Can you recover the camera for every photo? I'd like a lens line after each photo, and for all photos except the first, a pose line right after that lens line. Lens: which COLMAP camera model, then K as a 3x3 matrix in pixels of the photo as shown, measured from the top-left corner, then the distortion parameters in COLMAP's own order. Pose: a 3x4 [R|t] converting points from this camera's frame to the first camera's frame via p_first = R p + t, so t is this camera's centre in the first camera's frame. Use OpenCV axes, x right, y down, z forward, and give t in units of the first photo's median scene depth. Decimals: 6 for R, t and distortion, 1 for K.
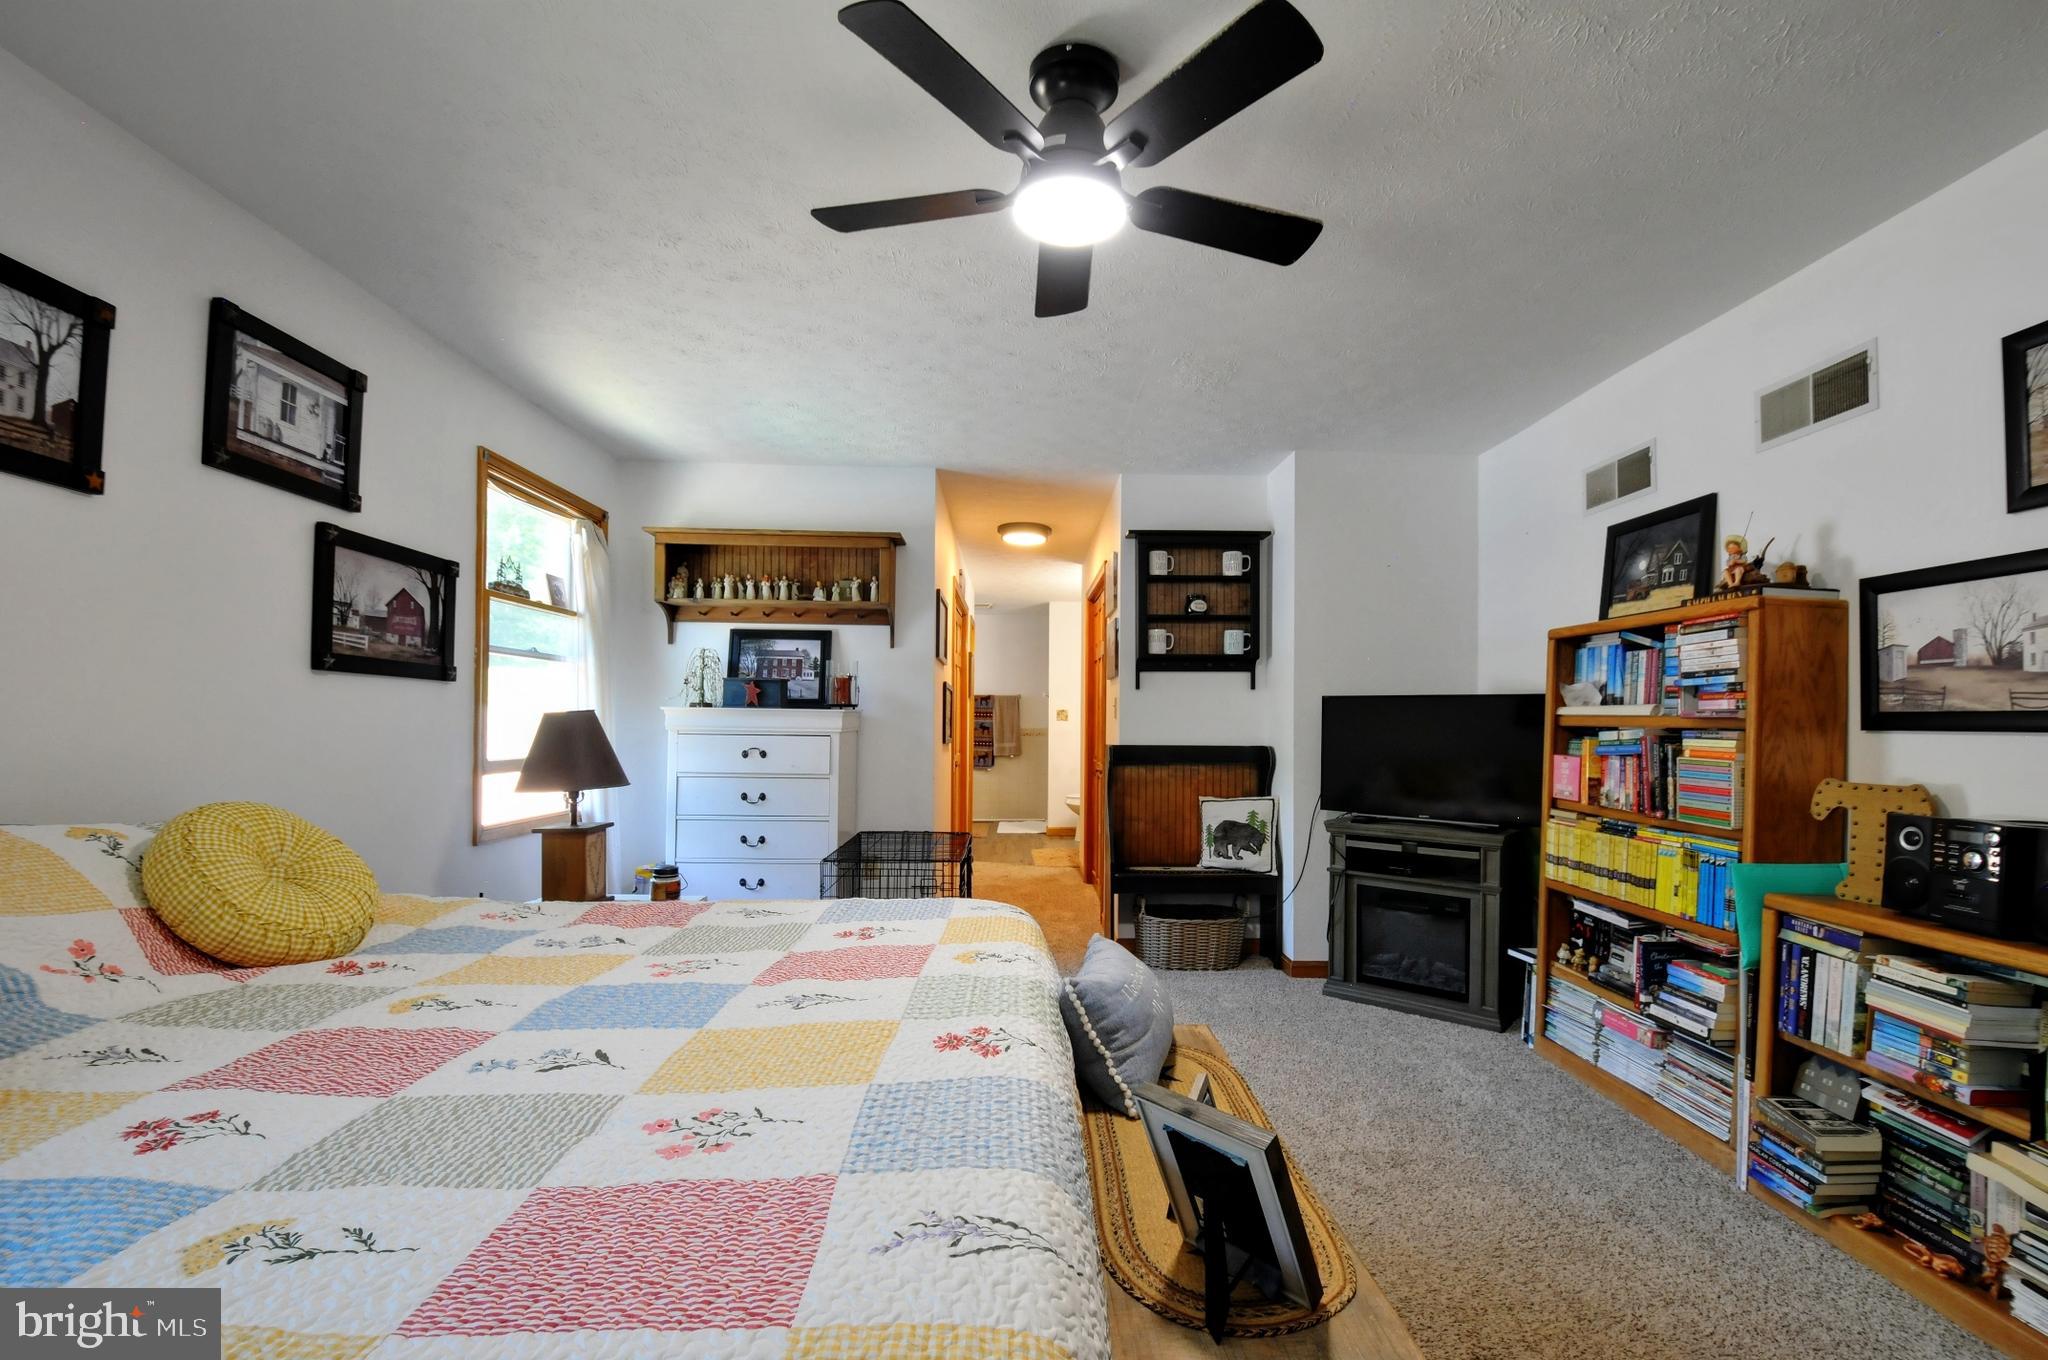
lens RADIAL K [[886.4, 0, 1055.3], [0, 886.4, 718.0], [0, 0, 1]] dist [0.000888, -0.015463]
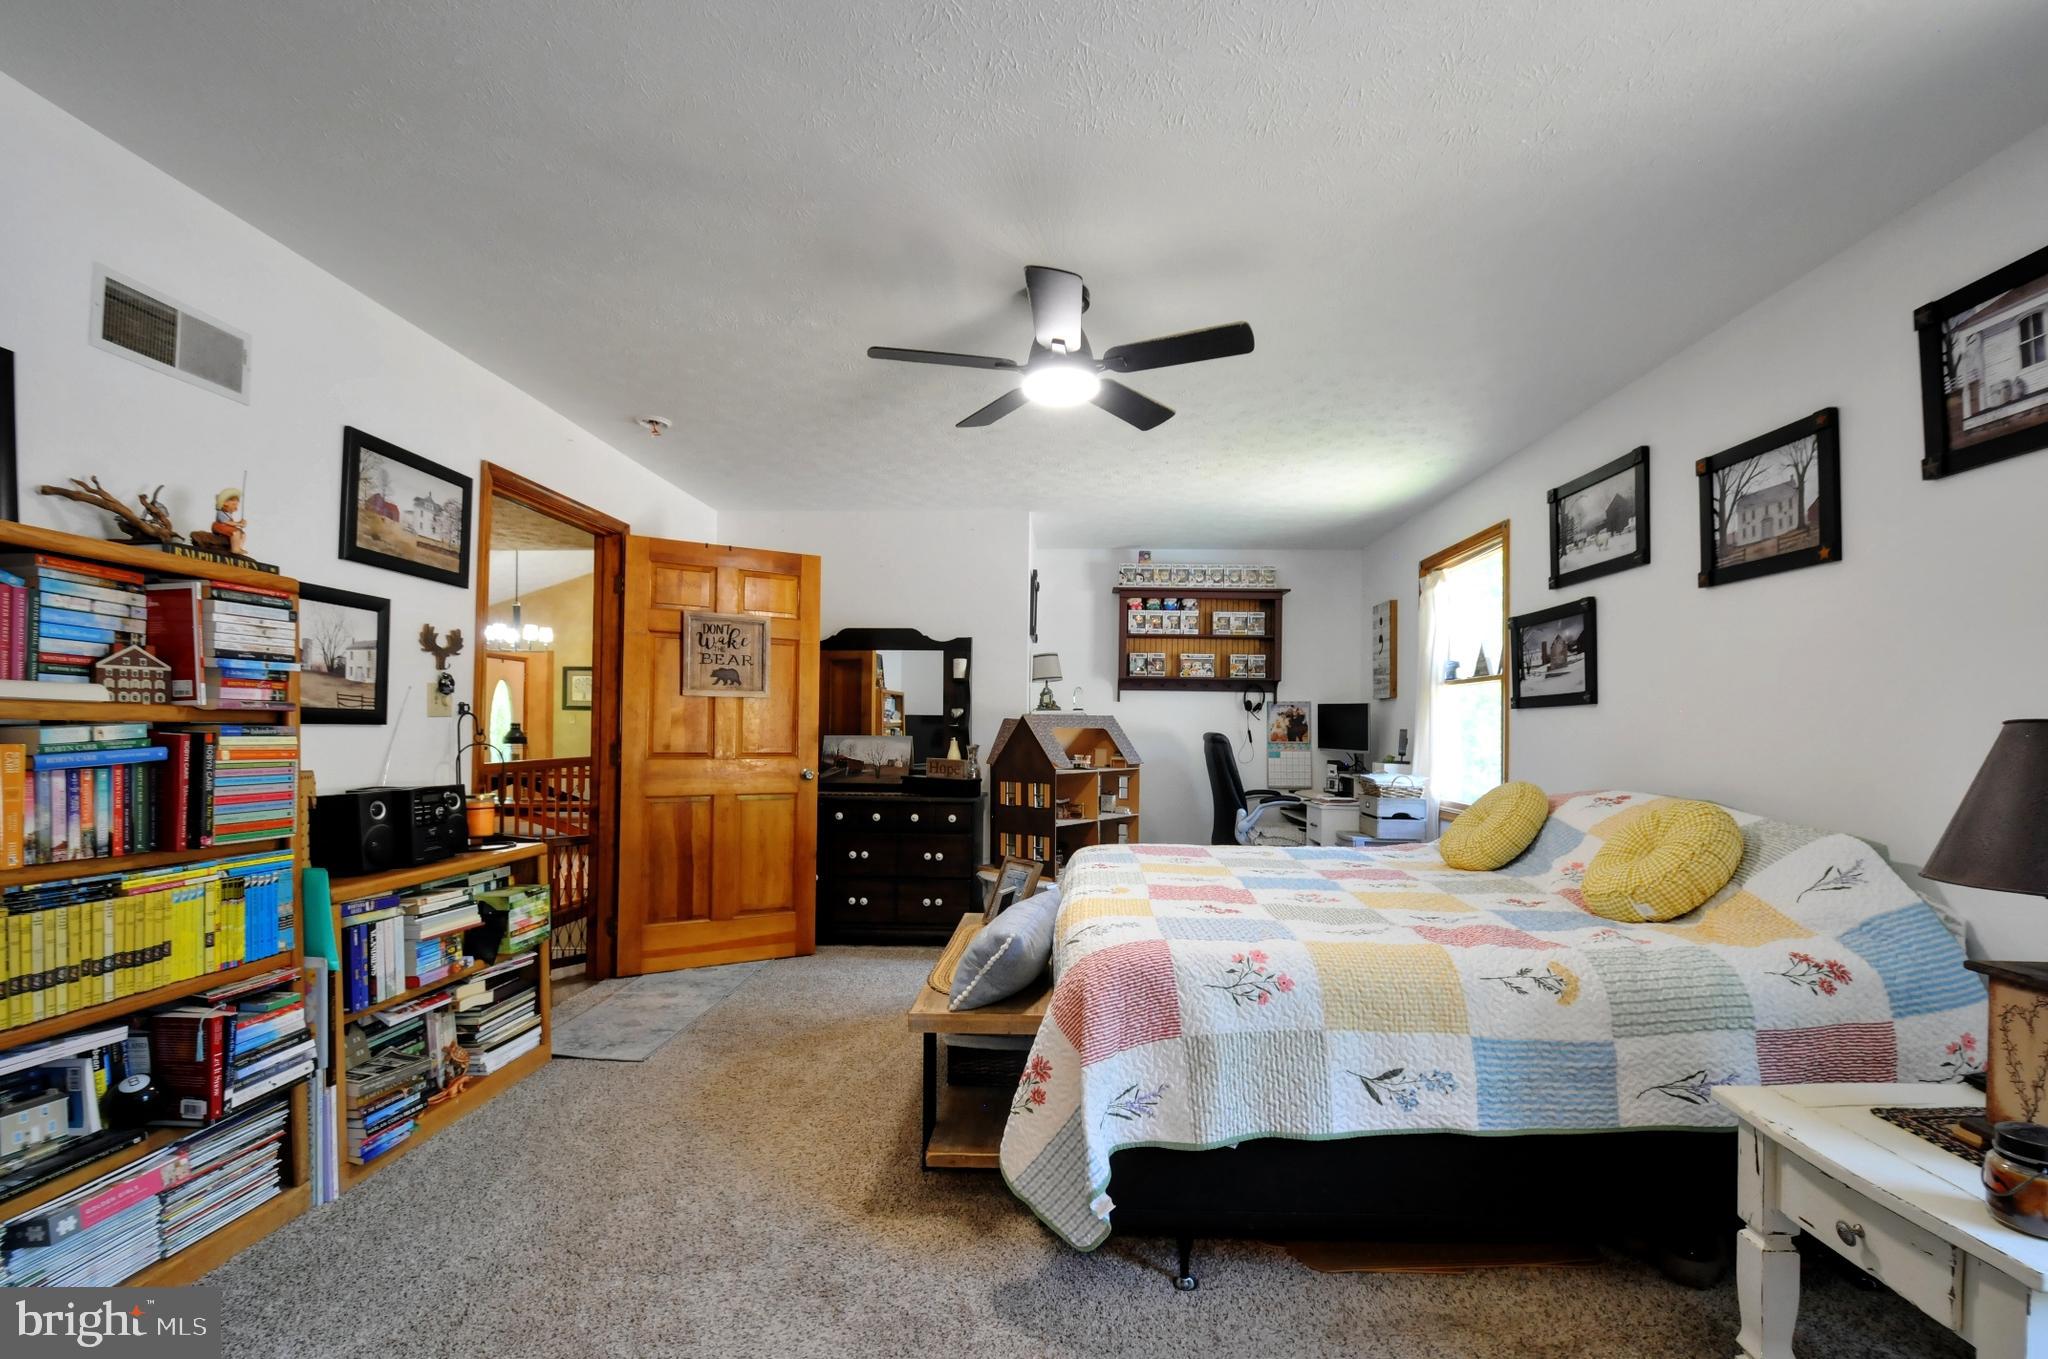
lens RADIAL K [[886.4, 0, 1055.3], [0, 886.4, 717.5], [0, 0, 1]] dist [0.000888, -0.015463]
pose [[-0.997612, -0.017152, 0.066897, -0.061905], [-0.018474, 0.999645, -0.019182, 0.008975], [-0.066544, -0.020372, -0.997575, 1.820400]]
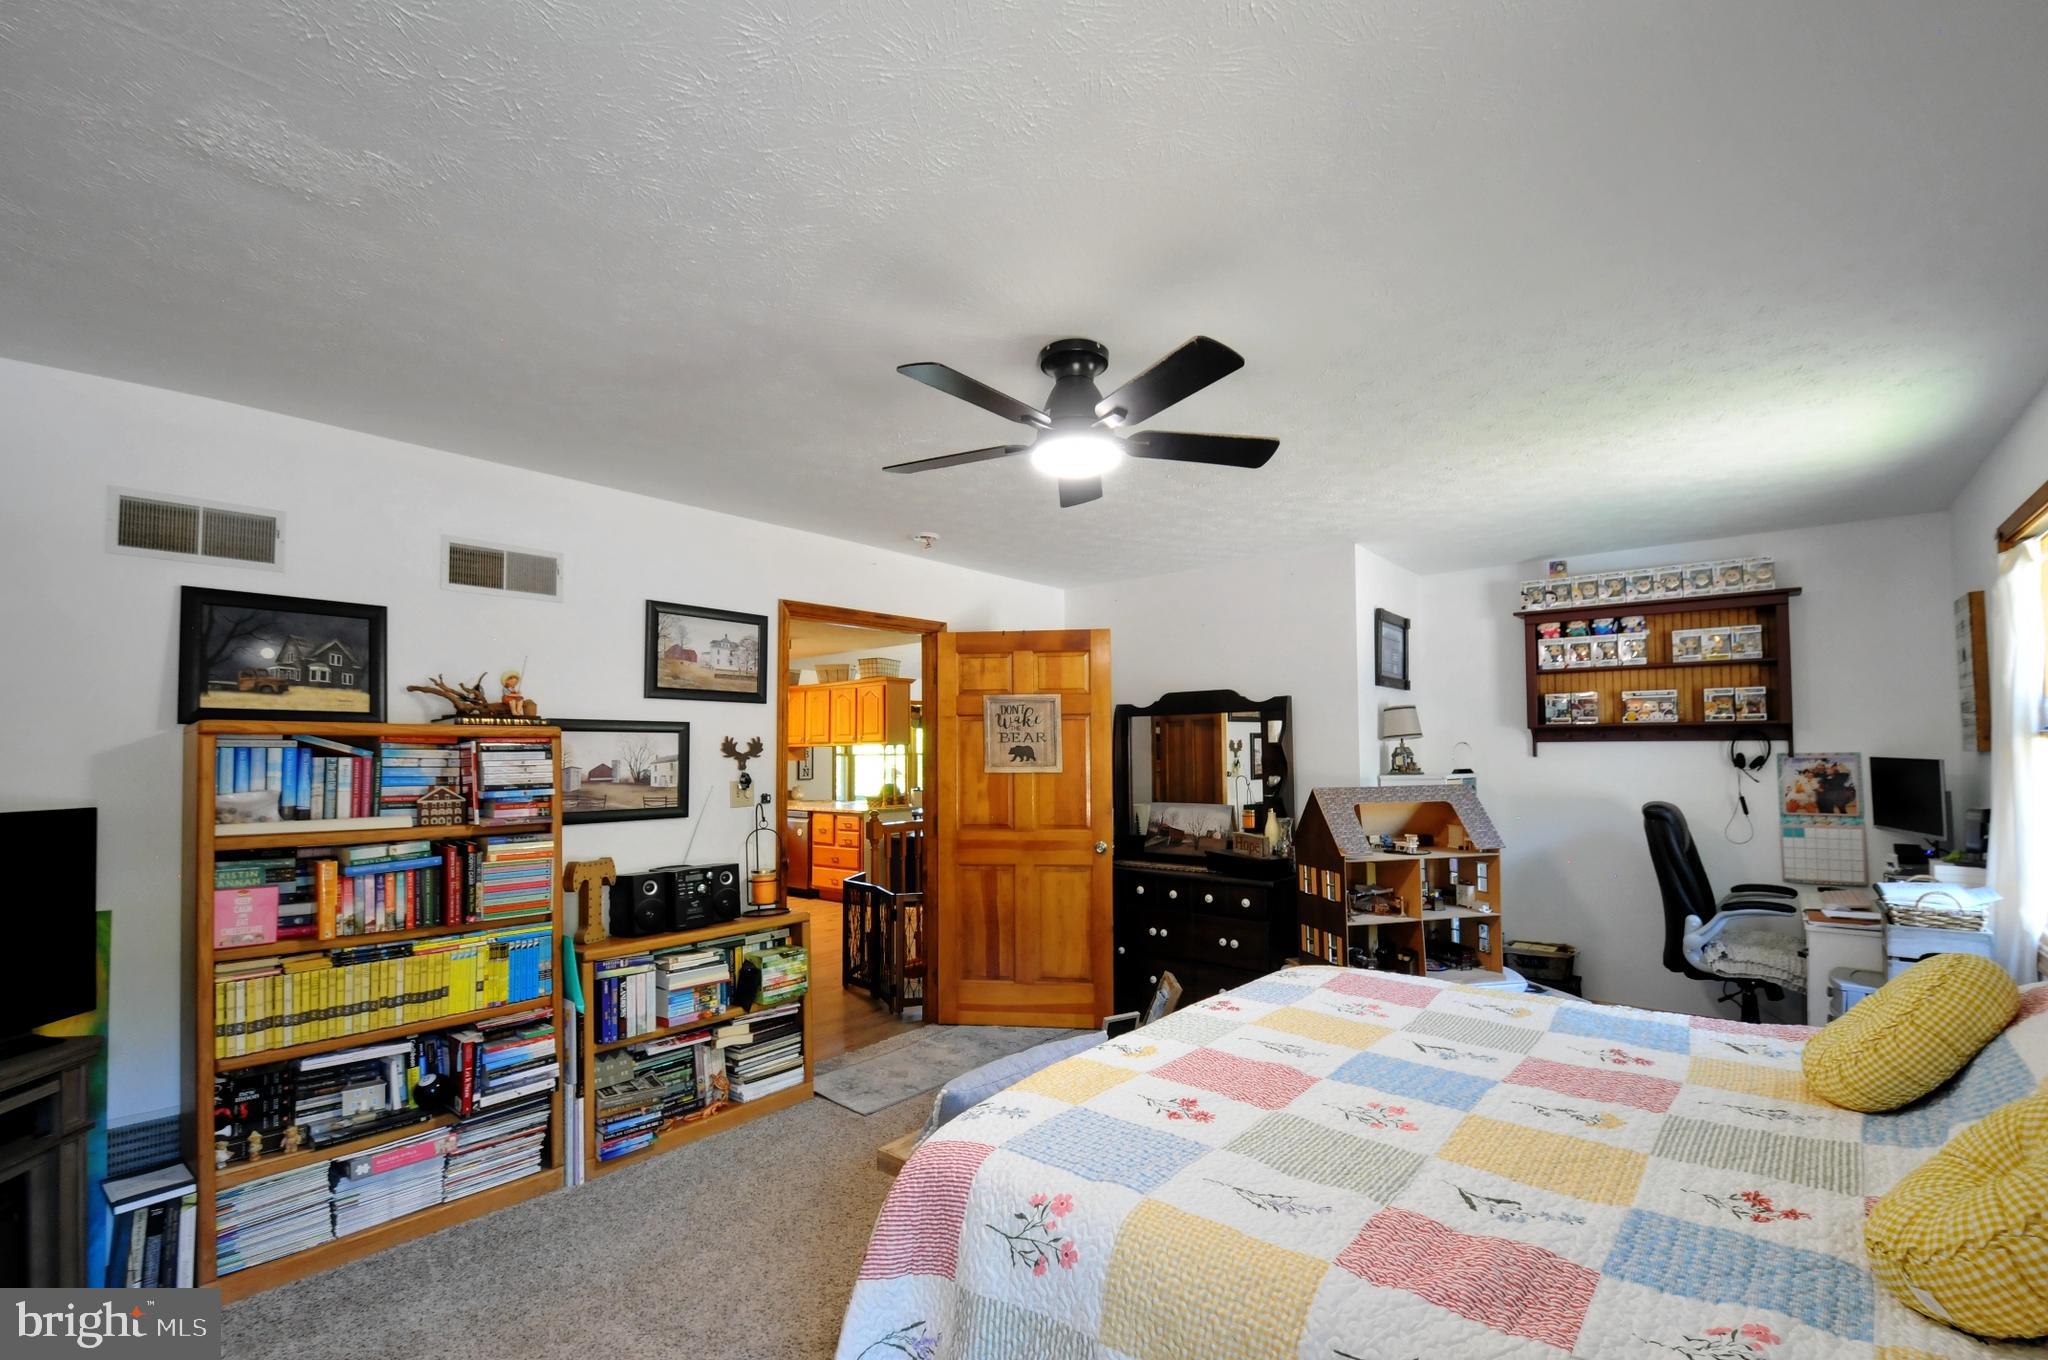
lens RADIAL K [[886.4, 0, 1055.3], [0, 886.4, 718.0], [0, 0, 1]] dist [0.000888, -0.015463]
pose [[-0.750078, 0.022486, 0.660967, -0.600057], [-0.002350, 0.999325, -0.036664, -0.104186], [-0.661346, -0.029055, -0.749518, 1.458453]]
